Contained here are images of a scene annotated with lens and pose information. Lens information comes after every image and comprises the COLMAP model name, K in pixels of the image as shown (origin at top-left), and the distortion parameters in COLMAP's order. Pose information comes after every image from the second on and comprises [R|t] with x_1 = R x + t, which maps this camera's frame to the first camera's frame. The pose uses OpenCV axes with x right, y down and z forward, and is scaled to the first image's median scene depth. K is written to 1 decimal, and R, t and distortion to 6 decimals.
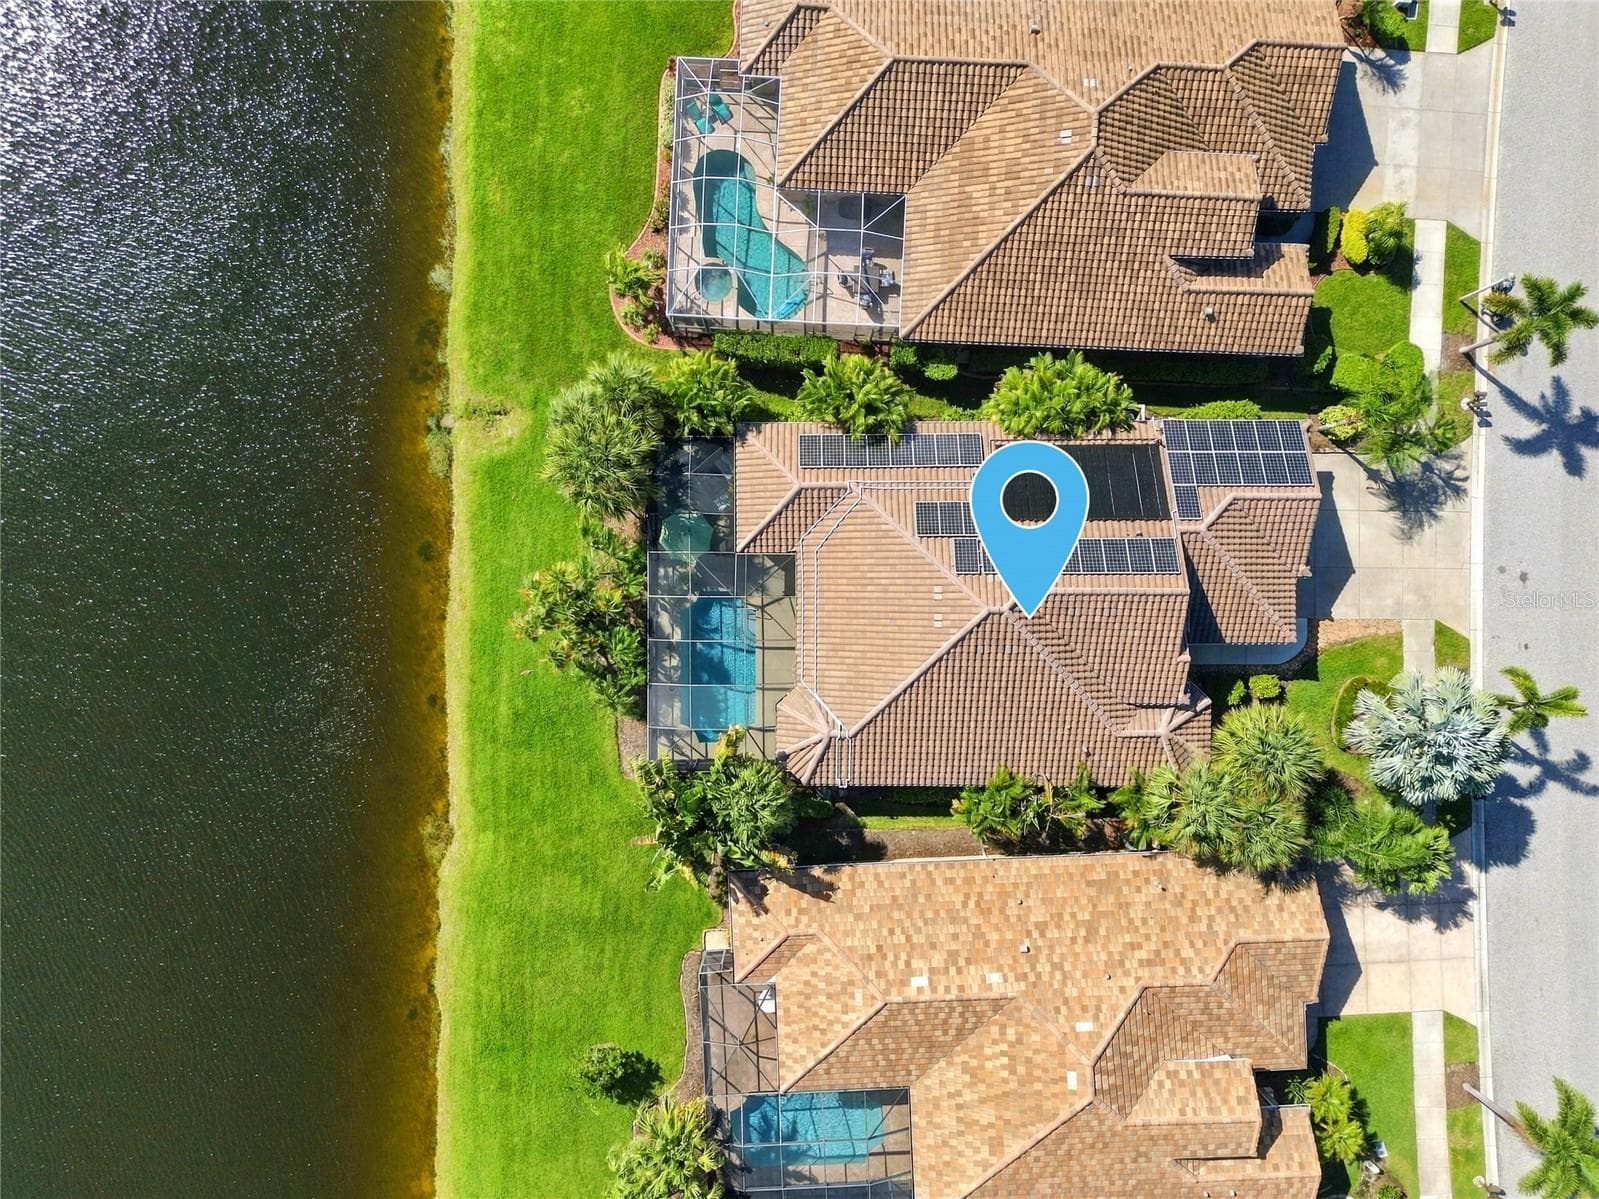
lens RADIAL K [[1134.3, 0, 799.5], [0, 1134.3, 599.5], [0, 0, 1]] dist [0.050533, -0.039467]
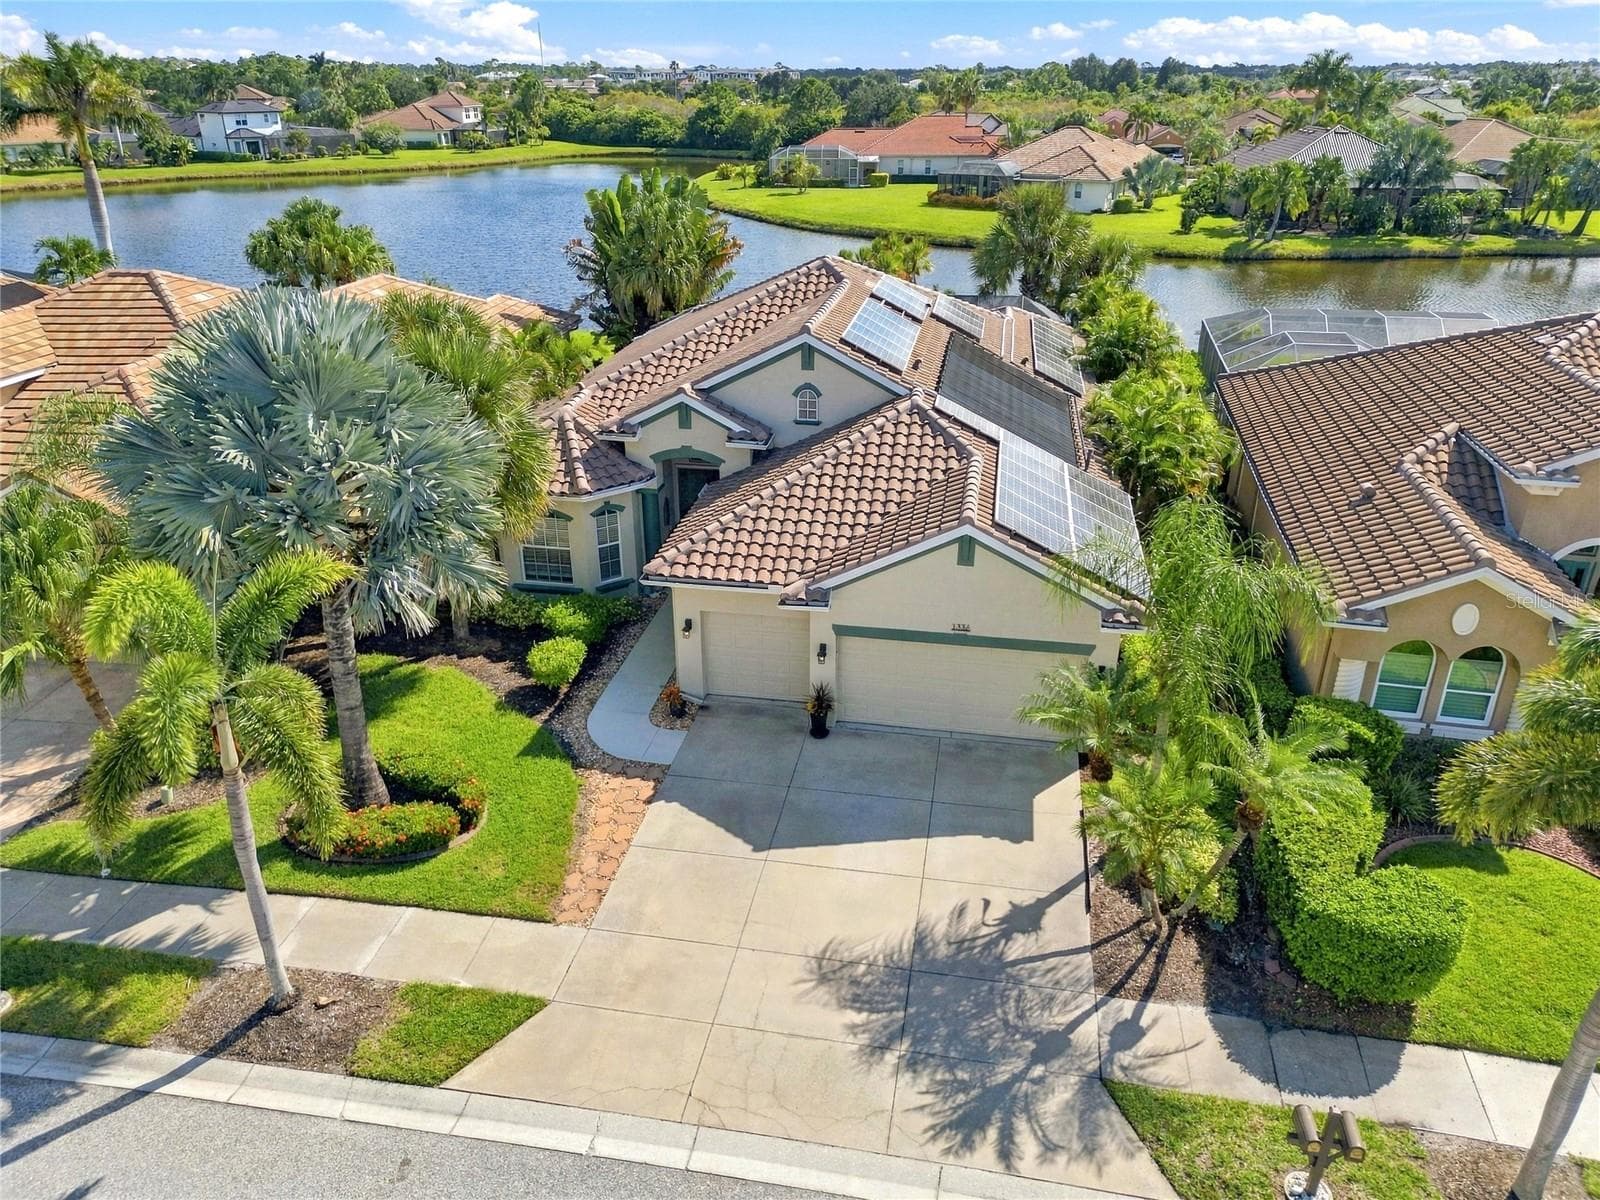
lens RADIAL K [[1135.0, 0, 800.0], [0, 1135.0, 600.0], [0, 0, 1]] dist [0.050533, -0.039467]
pose [[-0.181431, 0.421006, -0.888727, 0.771865], [-0.983230, -0.094662, 0.155881, -0.087041], [-0.018502, 0.902105, 0.431120, 0.769837]]
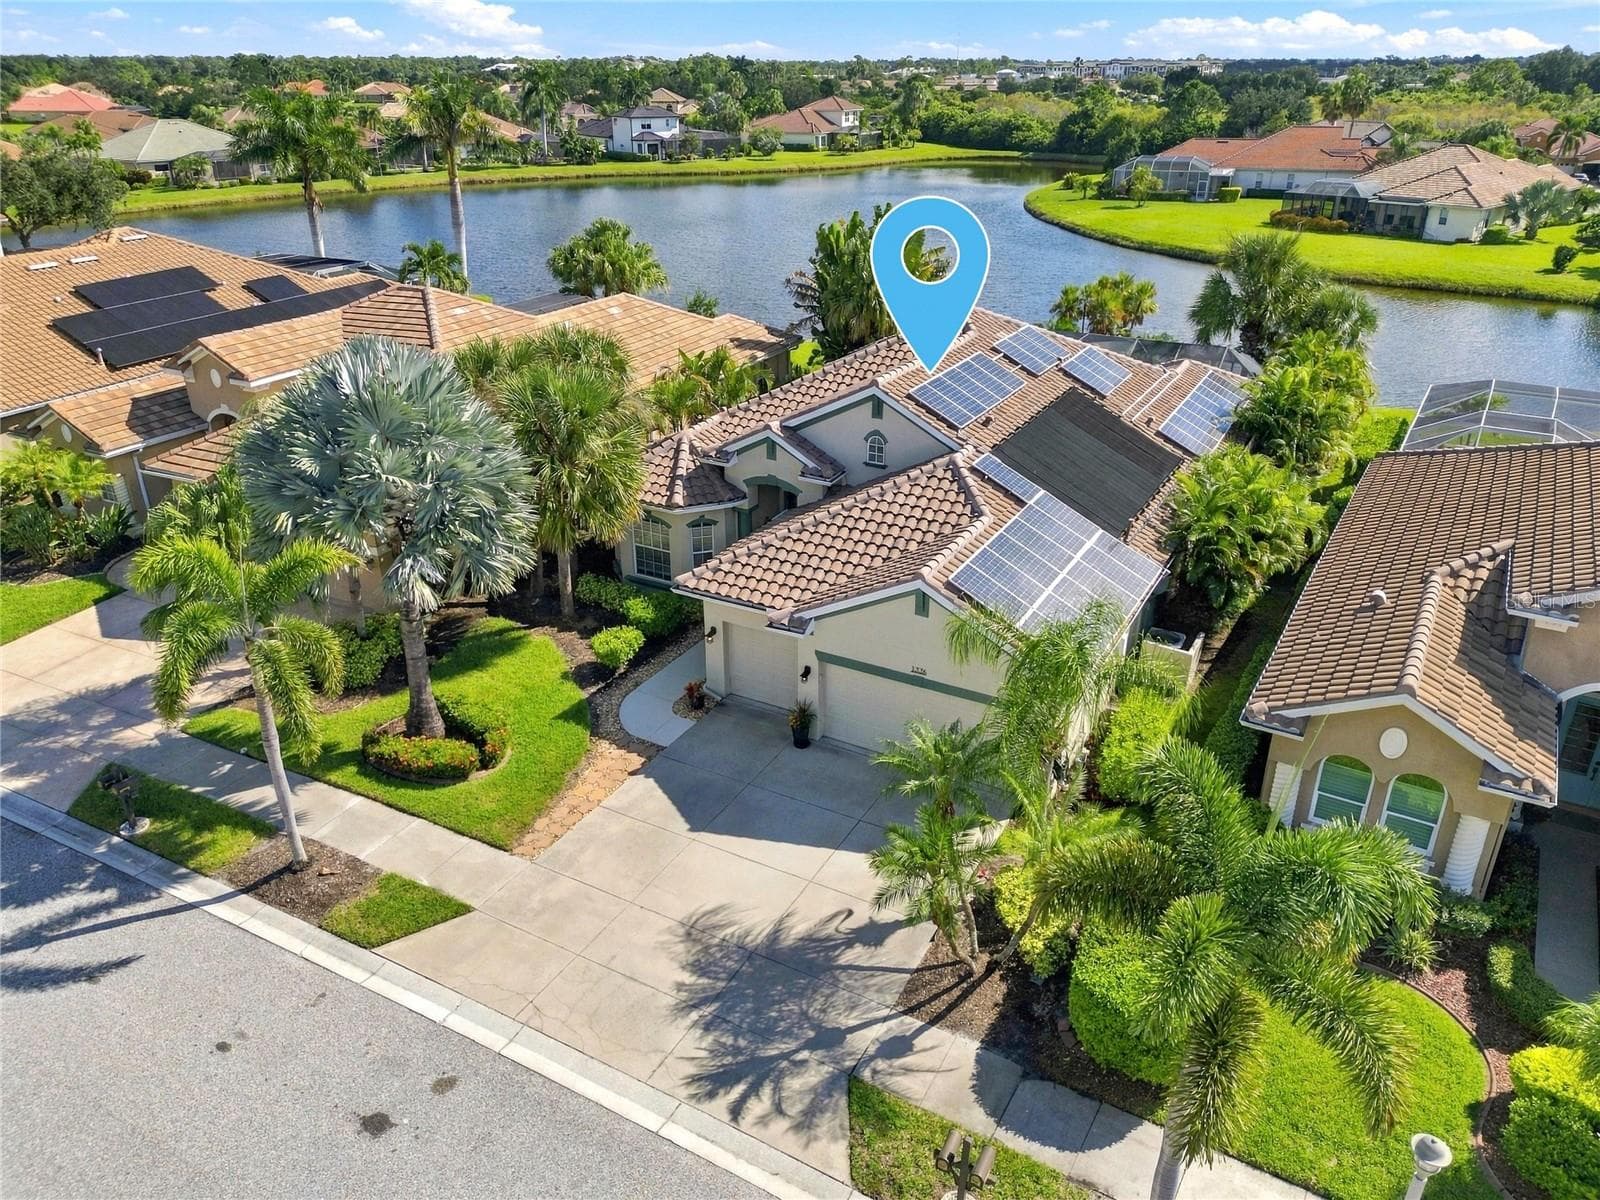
lens RADIAL K [[1134.5, 0, 792.9], [0, 1134.5, 597.3], [0, 0, 1]] dist [0.056764, -0.042654]
pose [[-0.495147, 0.376314, -0.783082, 0.769262], [-0.868736, -0.226134, 0.440637, -0.227302], [-0.011264, 0.898472, 0.438887, 0.730977]]
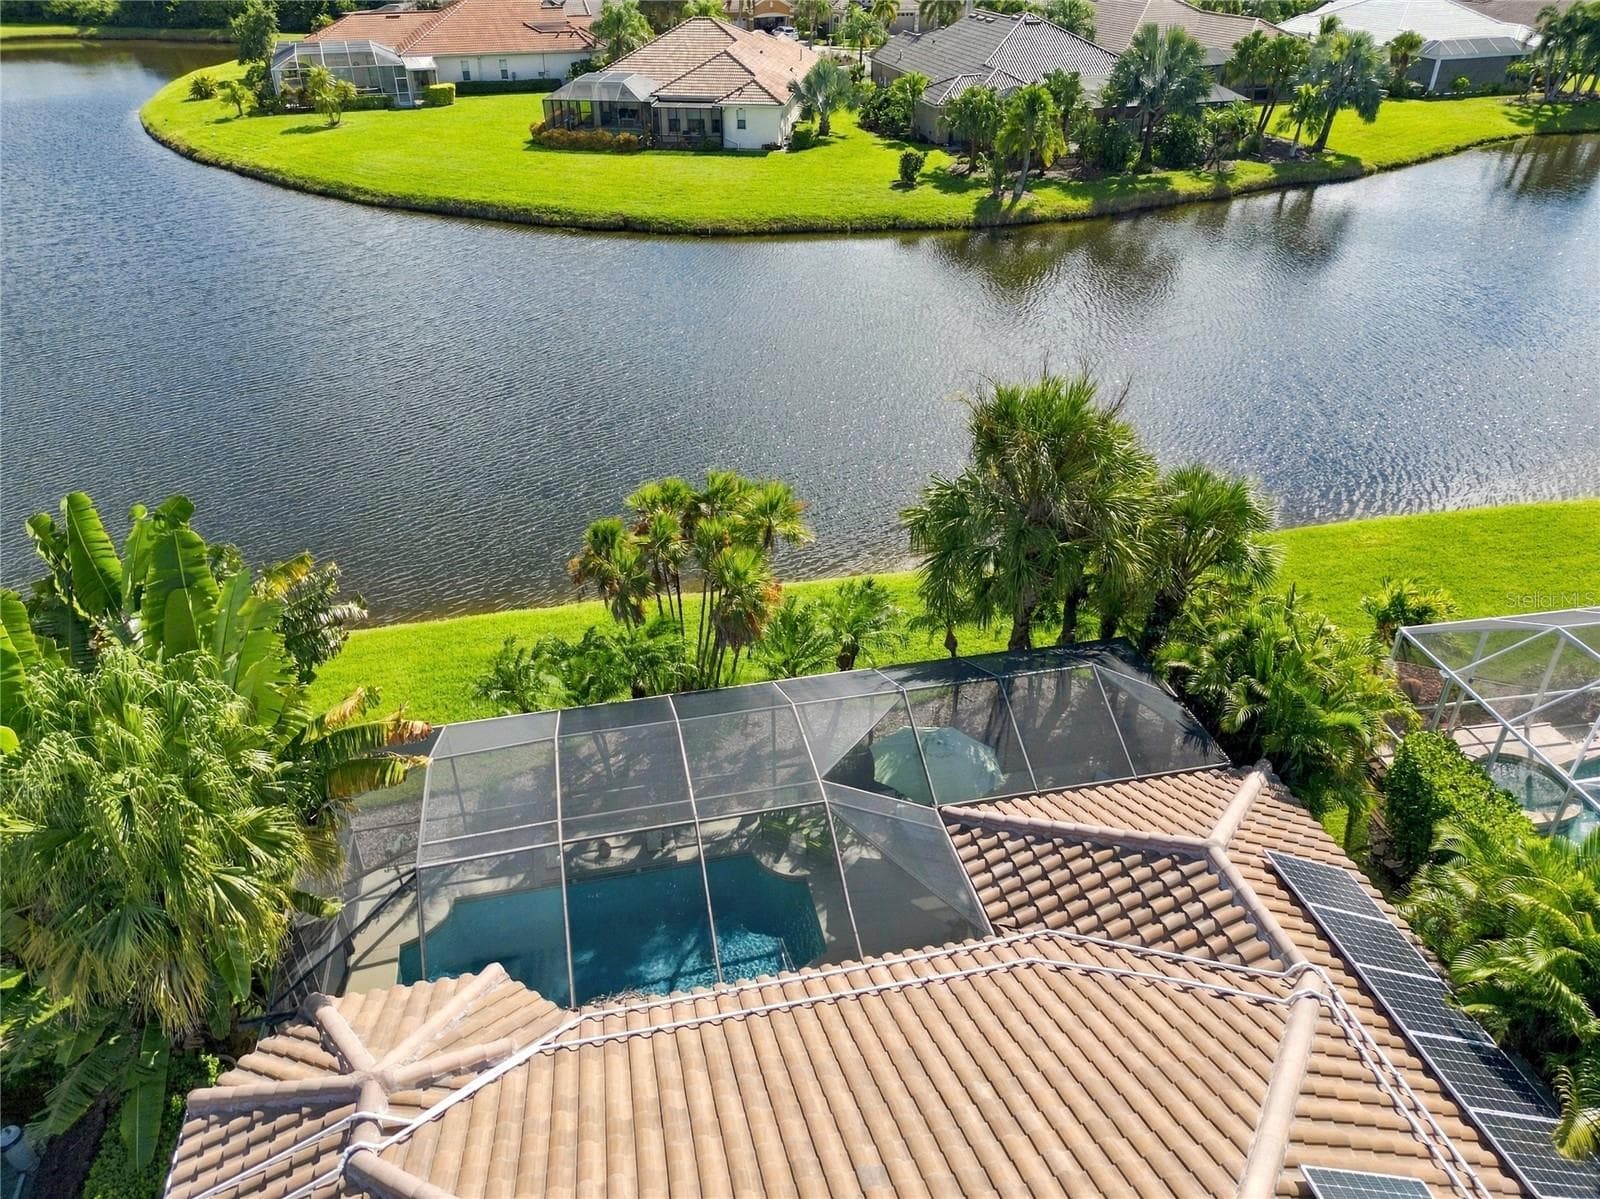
lens RADIAL K [[1135.0, 0, 800.0], [0, 1135.0, 599.5], [0, 0, 1]] dist [0.050533, -0.039467]
pose [[0.201825, 0.527483, -0.825245, 0.183544], [-0.979212, 0.091247, -0.181156, 0.061199], [-0.020256, 0.844652, 0.534933, 0.711065]]
